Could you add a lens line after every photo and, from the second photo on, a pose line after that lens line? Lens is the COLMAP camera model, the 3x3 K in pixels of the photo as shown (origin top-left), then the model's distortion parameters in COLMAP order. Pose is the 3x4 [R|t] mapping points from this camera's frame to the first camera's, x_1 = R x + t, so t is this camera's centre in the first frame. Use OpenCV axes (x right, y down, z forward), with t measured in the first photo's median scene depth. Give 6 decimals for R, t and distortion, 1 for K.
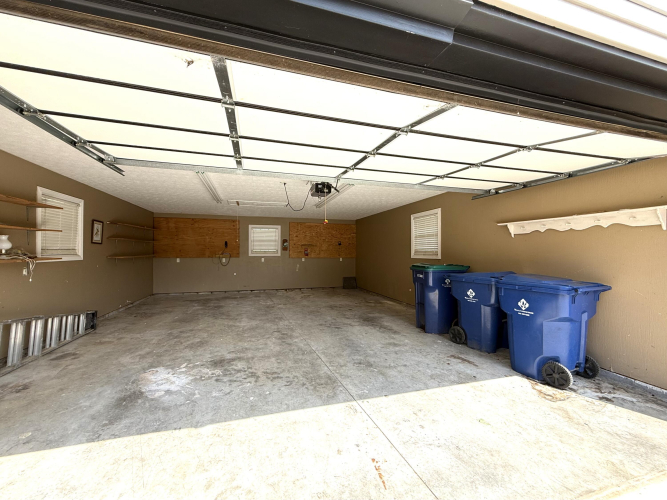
lens RADIAL K [[255.8, 0, 329.0], [0, 255.8, 251.6], [0, 0, 1]] dist [0.000631, 0.000038]
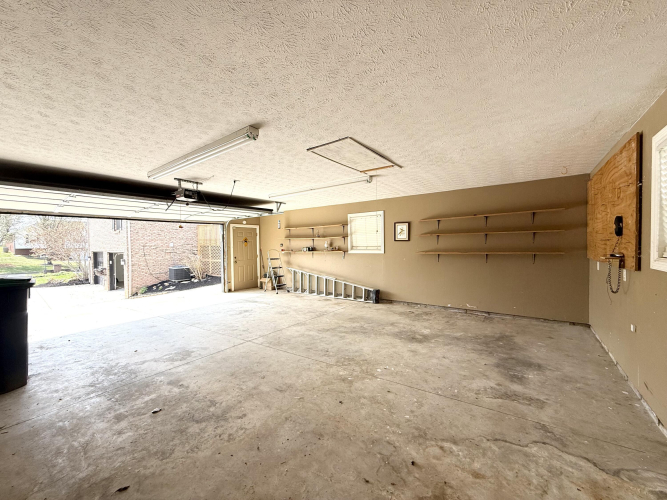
lens RADIAL K [[255.8, 0, 329.0], [0, 255.8, 251.6], [0, 0, 1]] dist [0.000631, 0.000038]
pose [[-0.783383, 0.028436, -0.620888, 0.141530], [0.011826, 0.999454, 0.030852, -0.023703], [0.621427, 0.016826, -0.783292, 1.778932]]
